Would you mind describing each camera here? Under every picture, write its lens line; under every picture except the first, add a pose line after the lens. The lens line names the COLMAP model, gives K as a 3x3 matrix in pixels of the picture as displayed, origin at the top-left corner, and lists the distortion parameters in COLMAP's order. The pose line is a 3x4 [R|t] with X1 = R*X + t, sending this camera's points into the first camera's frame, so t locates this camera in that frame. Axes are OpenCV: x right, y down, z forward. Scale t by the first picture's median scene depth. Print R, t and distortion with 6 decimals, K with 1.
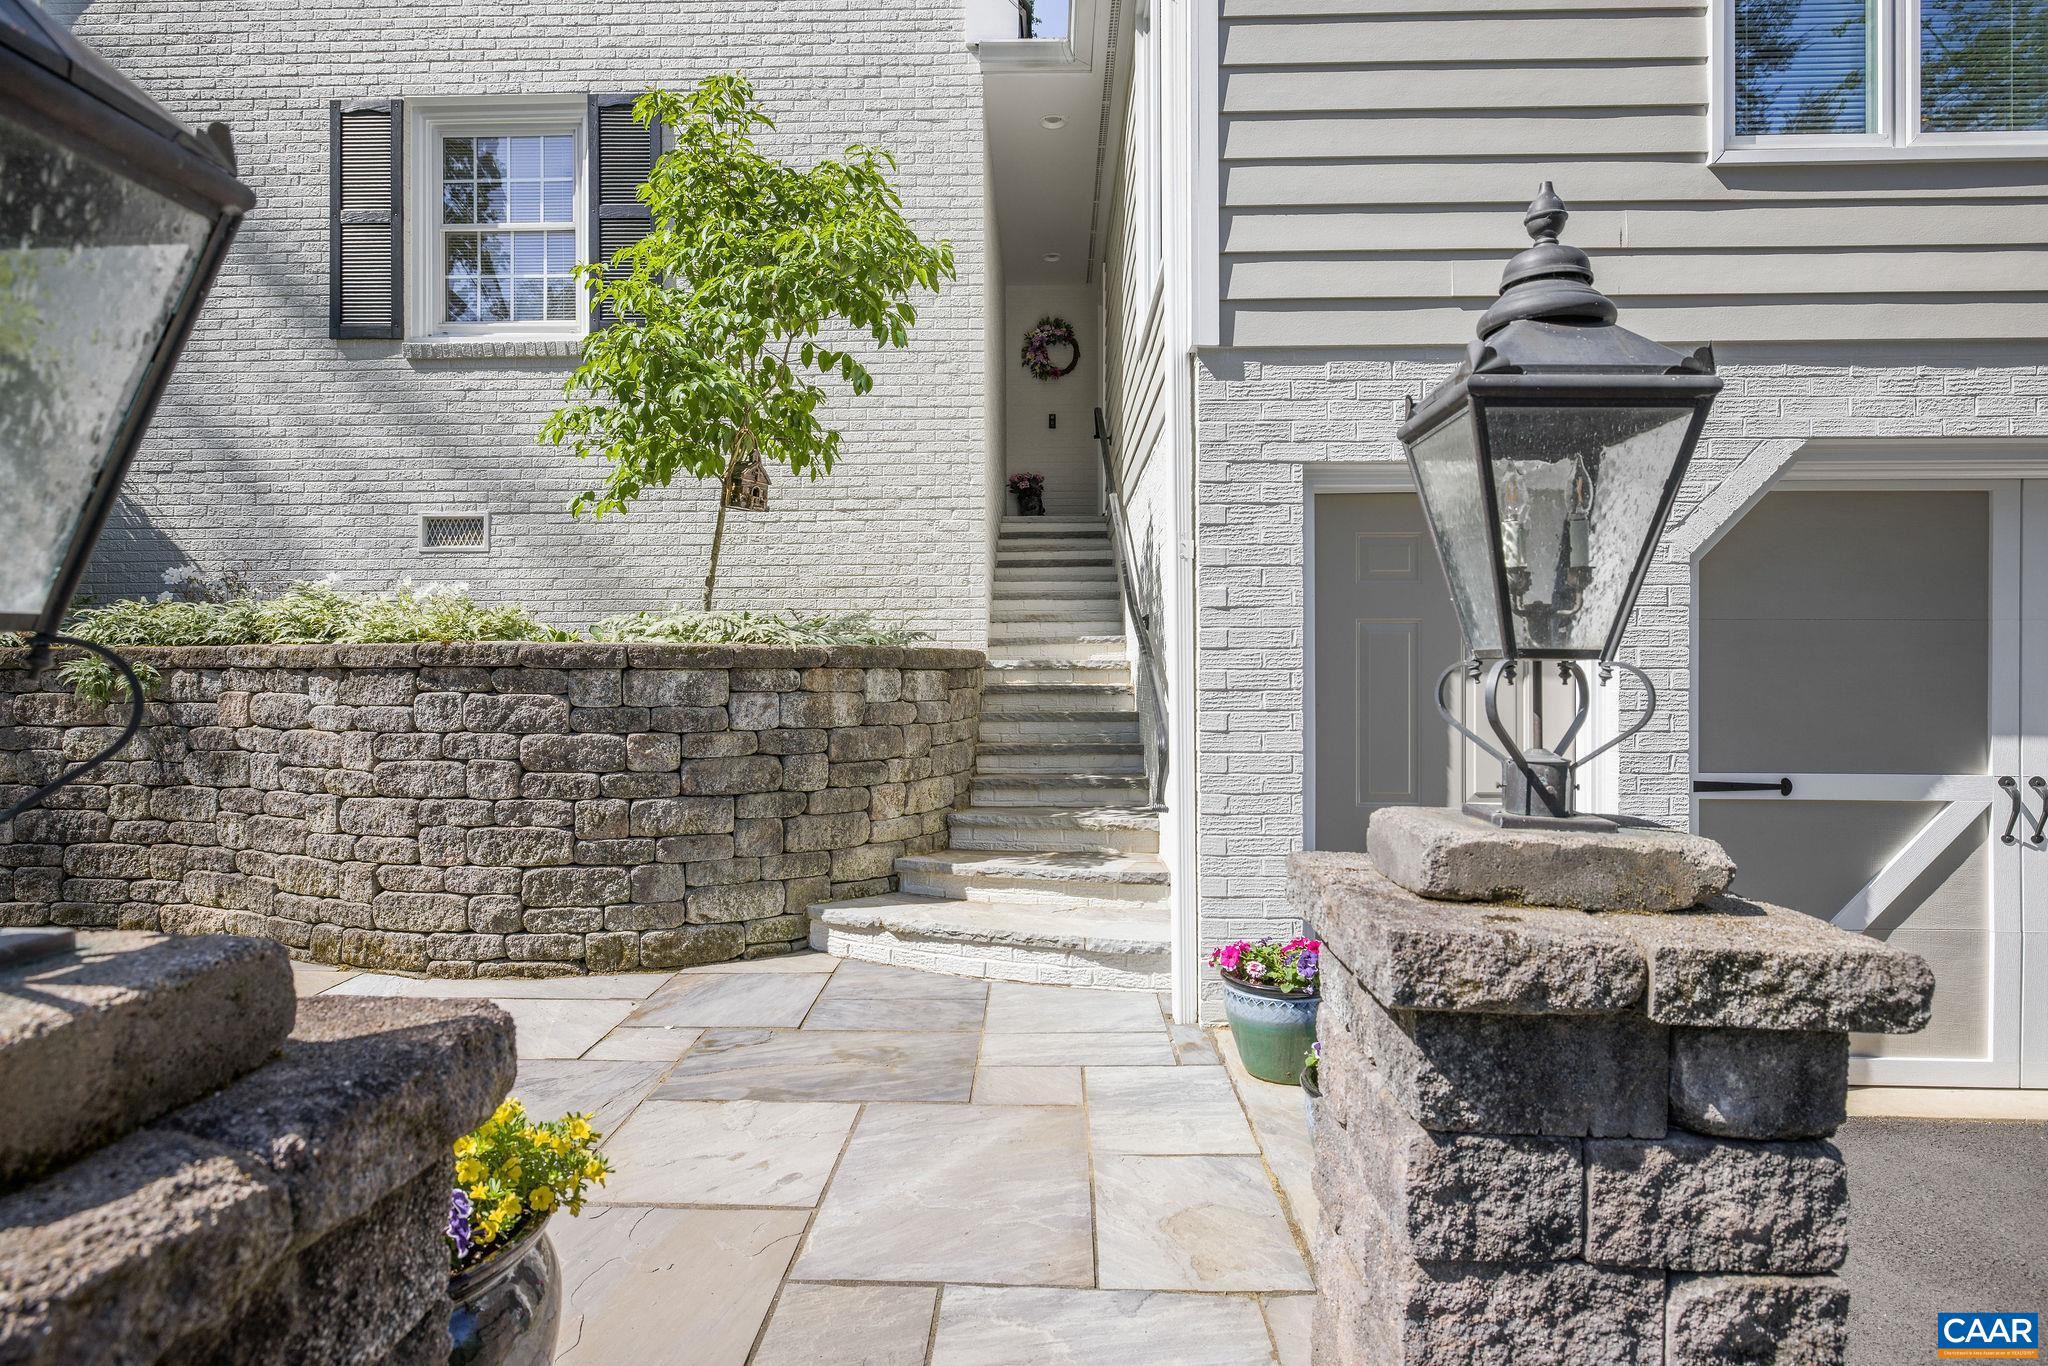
lens RADIAL K [[1088.8, 0, 1024.2], [0, 1088.8, 669.2], [0, 0, 1]] dist [-0.000464, -0.000554]
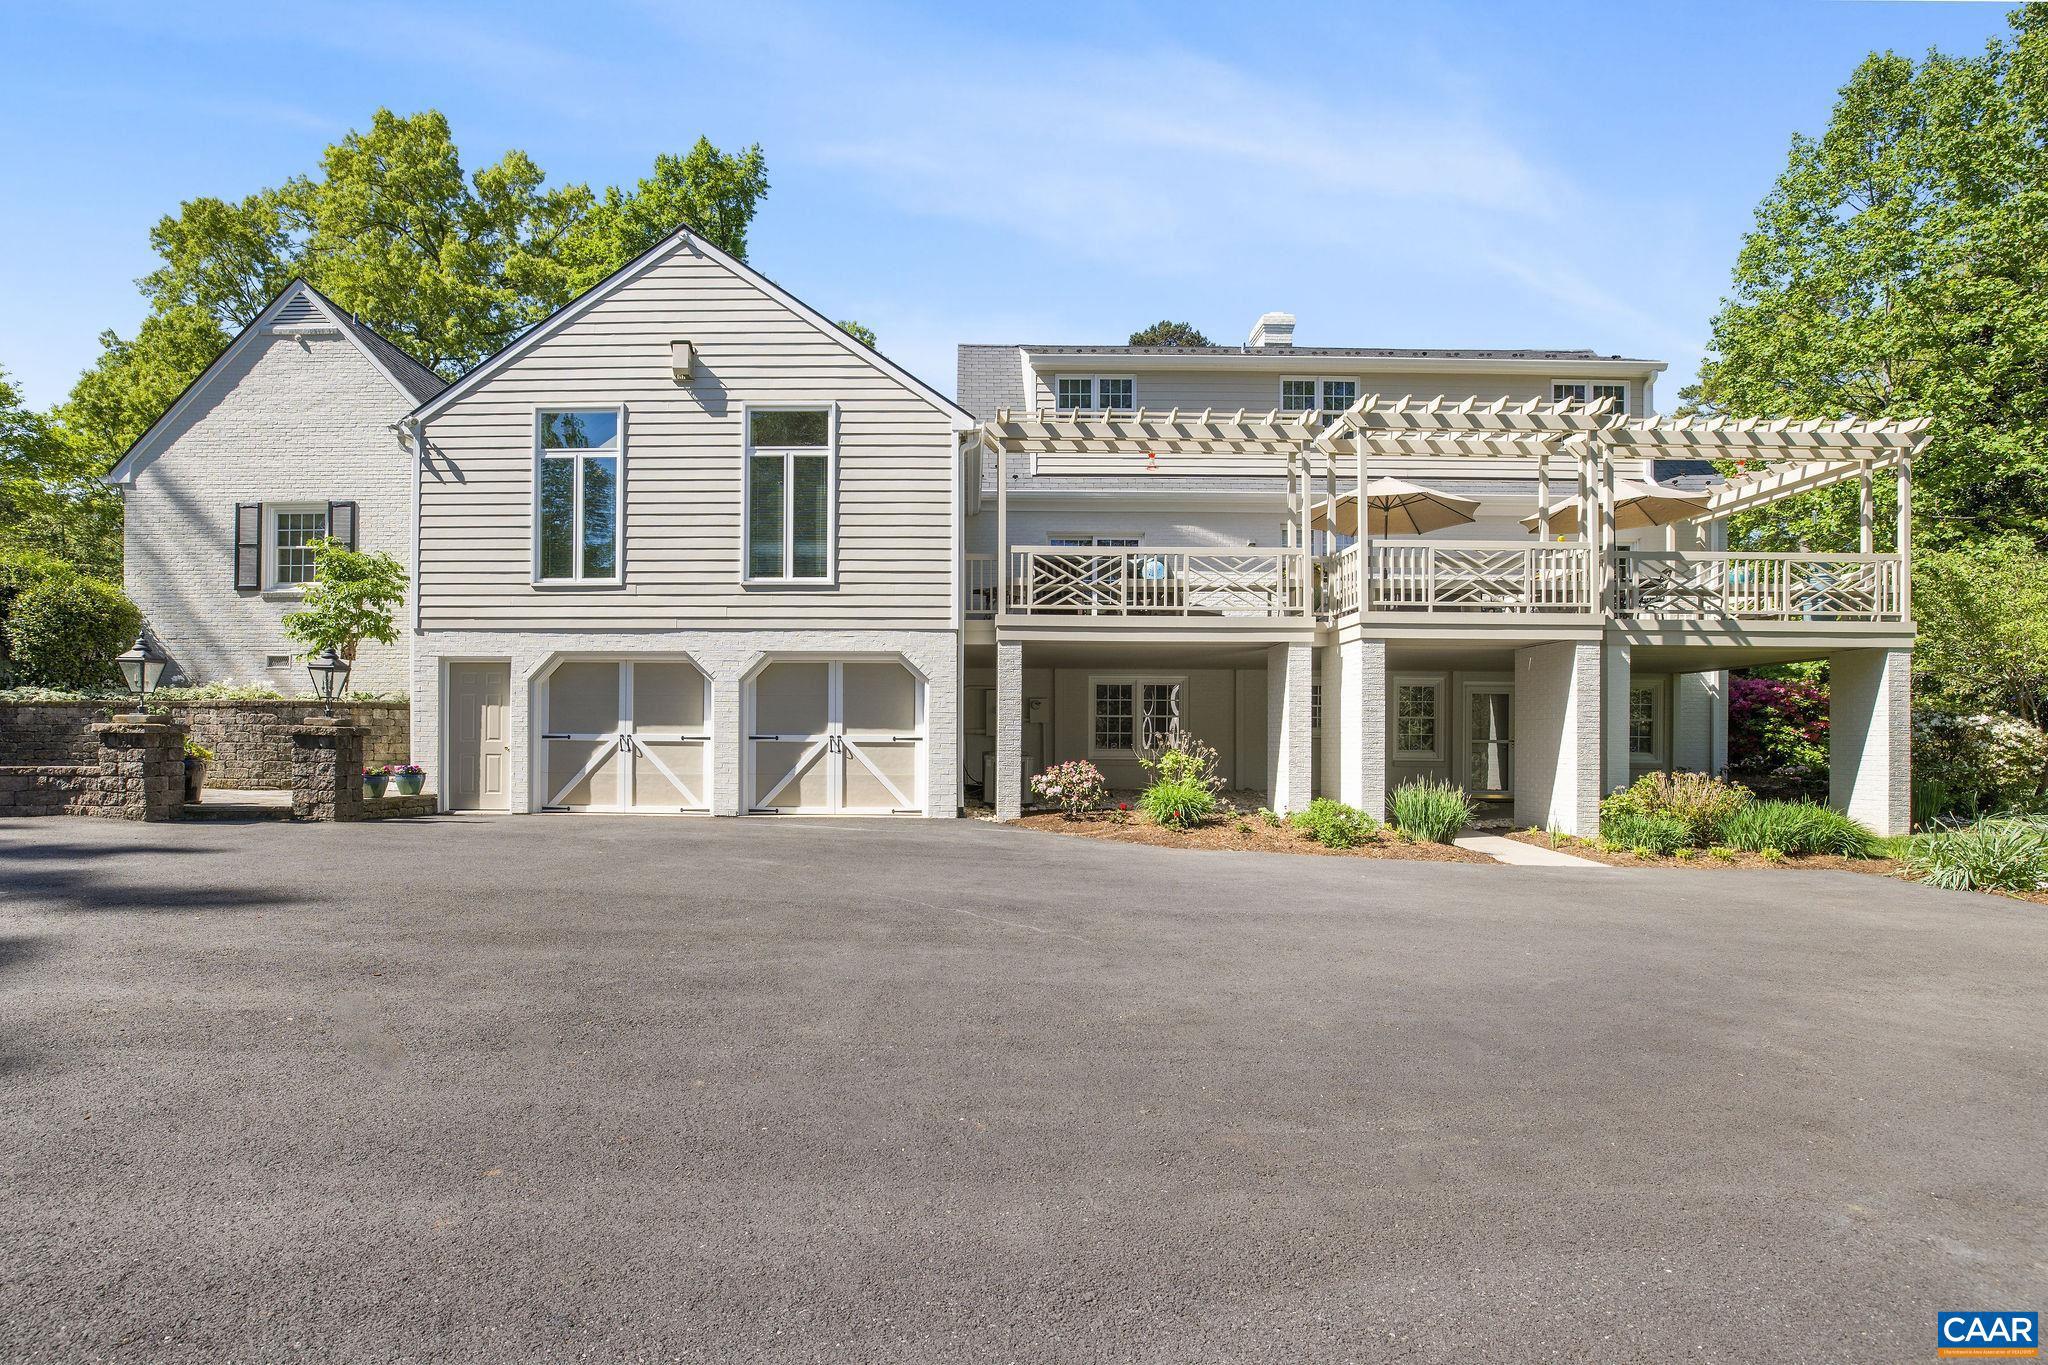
lens RADIAL K [[992.0, 0, 964.7], [0, 992.0, 736.2], [0, 0, 1]] dist [-0.025091, 0.002558]
pose [[0.999987, 0.005061, 0.000883, 1.786535], [-0.005054, 0.999954, -0.008109, 0.106445], [-0.000924, 0.008105, 0.999967, -2.172153]]
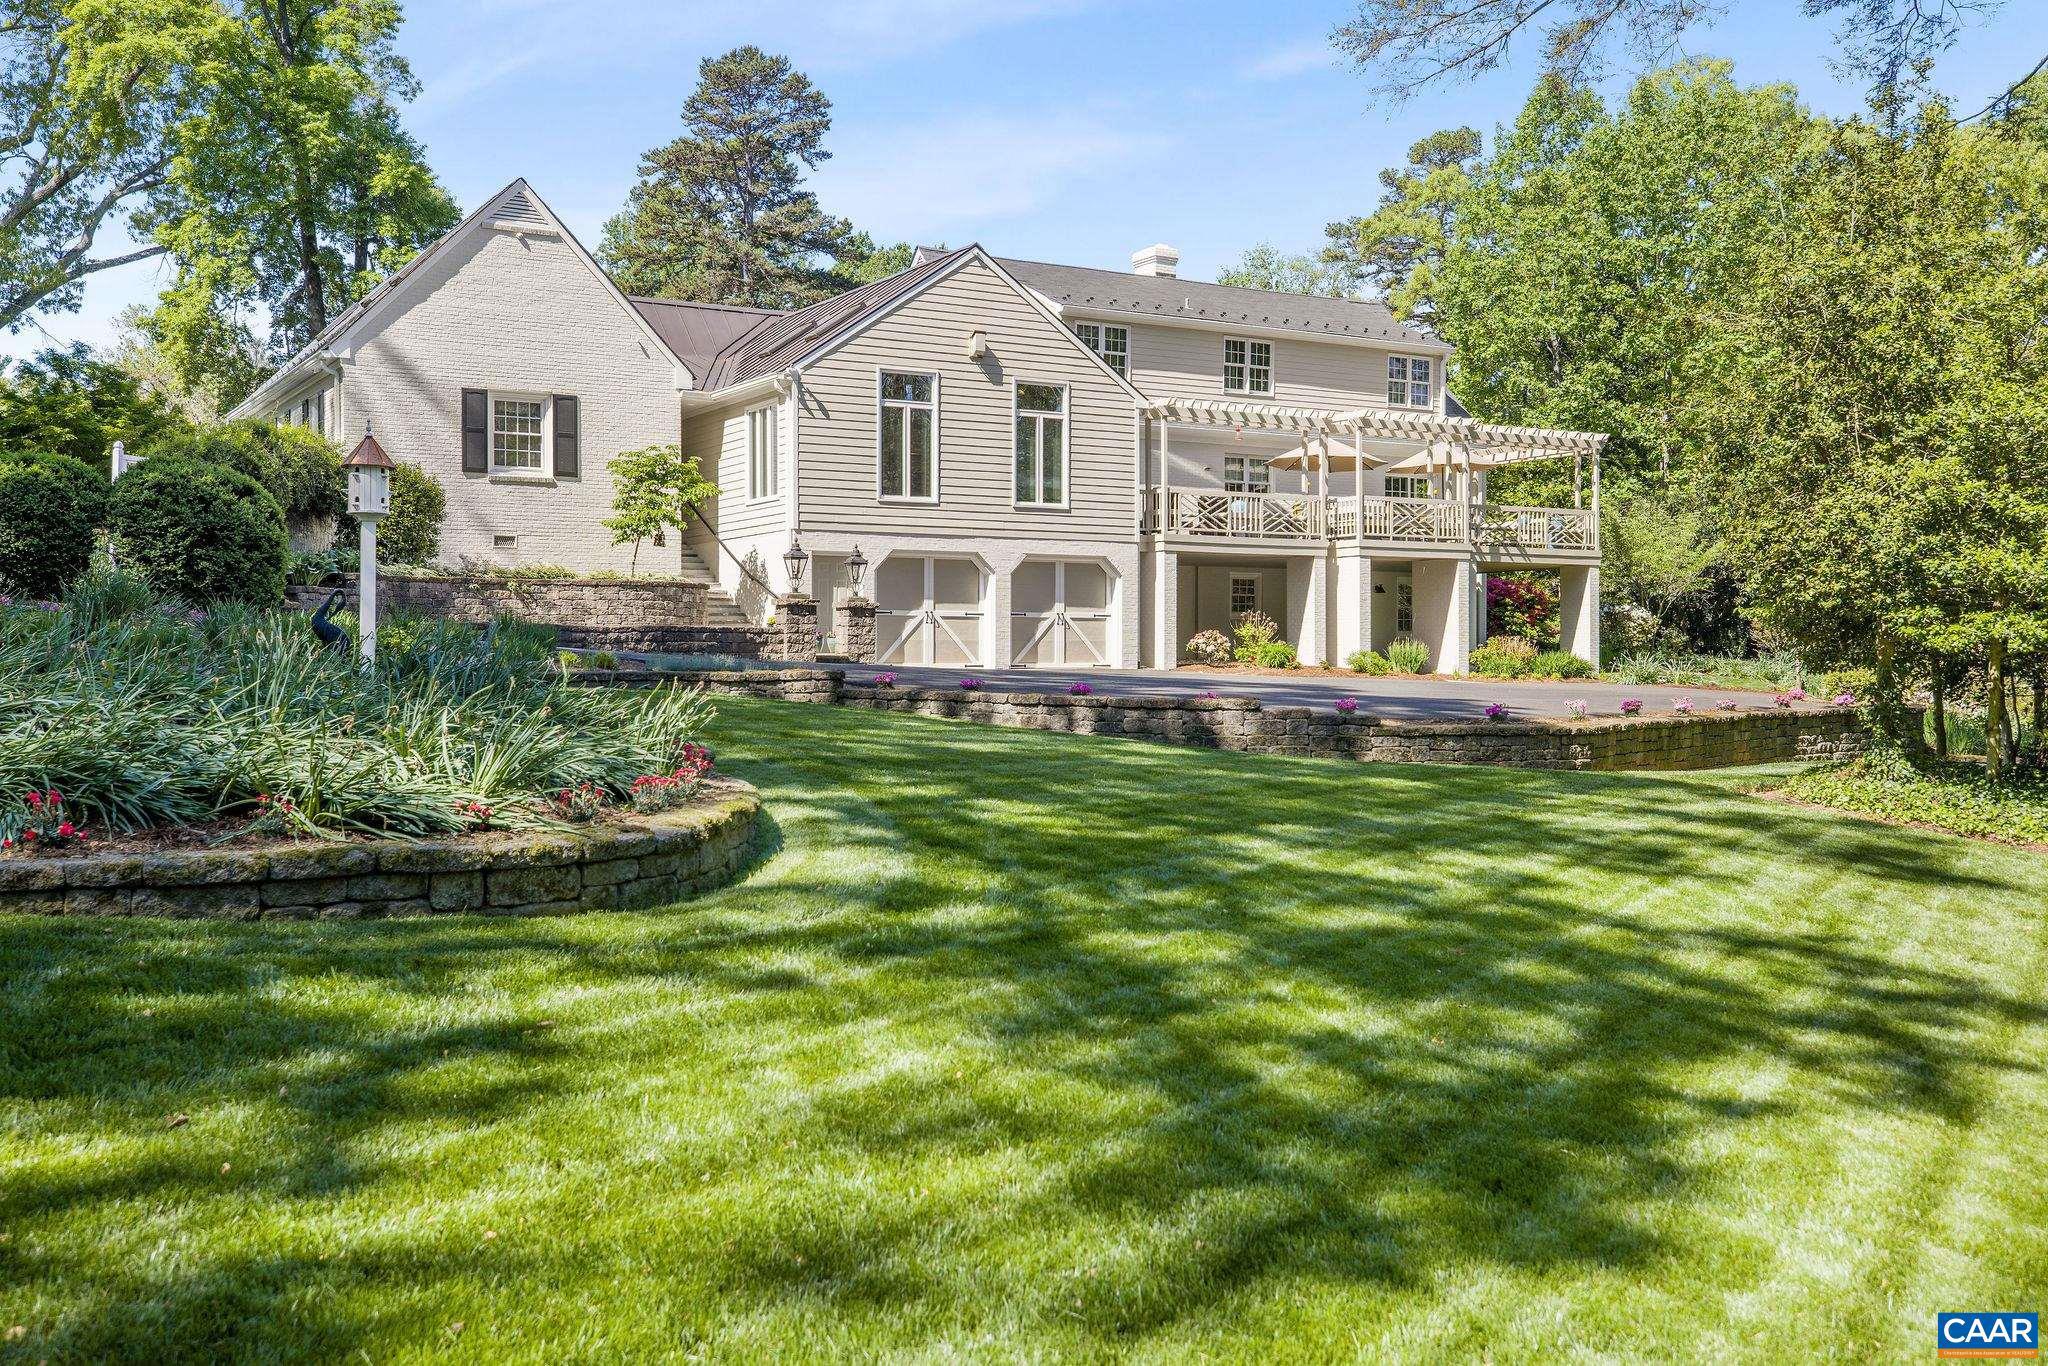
lens RADIAL K [[2070.8, 0, 1022.0], [0, 2070.8, 681.1], [0, 0, 1]] dist [0.081814, 0.000000]
pose [[0.841506, -0.005557, 0.540220, -3.556629], [0.001070, 0.999962, 0.008620, 0.300607], [-0.540247, -0.006676, 0.841480, -6.620424]]
